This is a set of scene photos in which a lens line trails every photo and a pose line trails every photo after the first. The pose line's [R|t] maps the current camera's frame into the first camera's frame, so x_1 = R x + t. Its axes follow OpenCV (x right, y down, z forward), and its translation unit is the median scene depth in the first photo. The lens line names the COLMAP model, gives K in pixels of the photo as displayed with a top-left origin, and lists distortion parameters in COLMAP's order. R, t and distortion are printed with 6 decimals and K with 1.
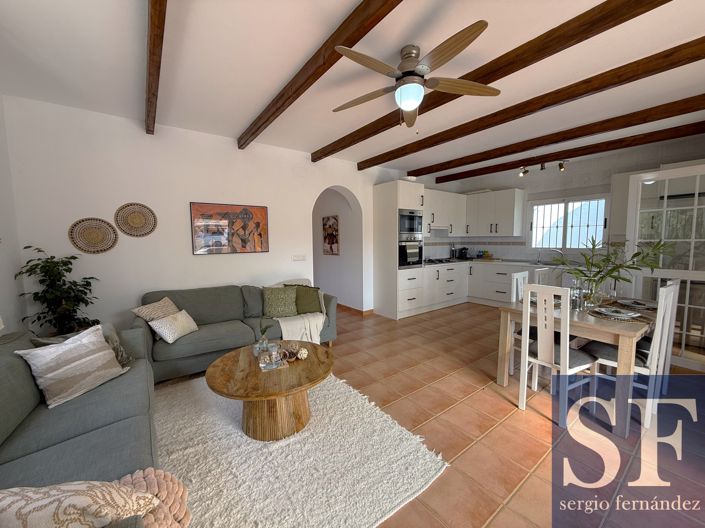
lens RADIAL K [[280.7, 0, 352.5], [0, 280.7, 264.0], [0, 0, 1]] dist [-0.002034, -0.000037]
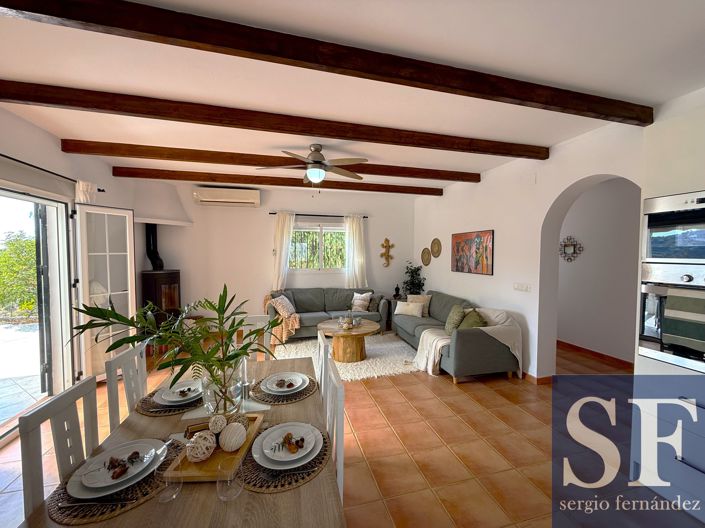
lens RADIAL K [[280.7, 0, 352.5], [0, 280.7, 264.0], [0, 0, 1]] dist [-0.002034, -0.000037]
pose [[-0.369334, 0.049717, -0.927966, 0.696284], [-0.073869, 0.993838, 0.082646, -0.111455], [0.926356, 0.099071, -0.363385, 0.786927]]
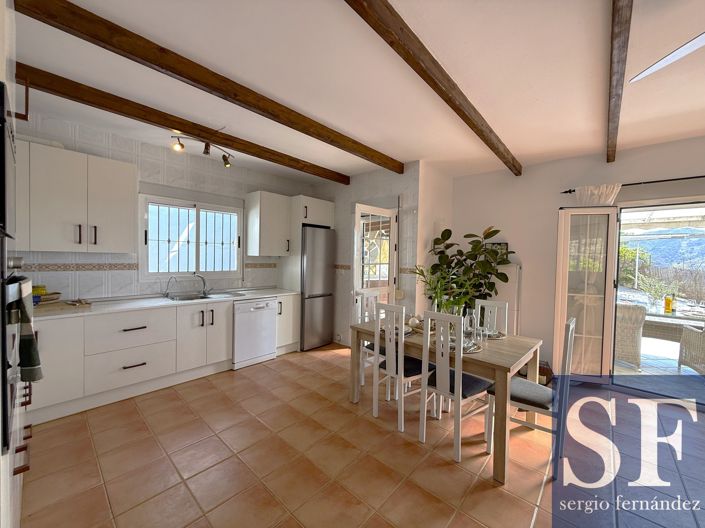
lens RADIAL K [[280.7, 0, 352.5], [0, 280.7, 264.0], [0, 0, 1]] dist [-0.002034, -0.000037]
pose [[-0.197535, -0.021870, 0.980052, -0.037334], [0.060567, 0.997569, 0.034469, -0.087915], [-0.978423, 0.066167, -0.195730, 0.853985]]
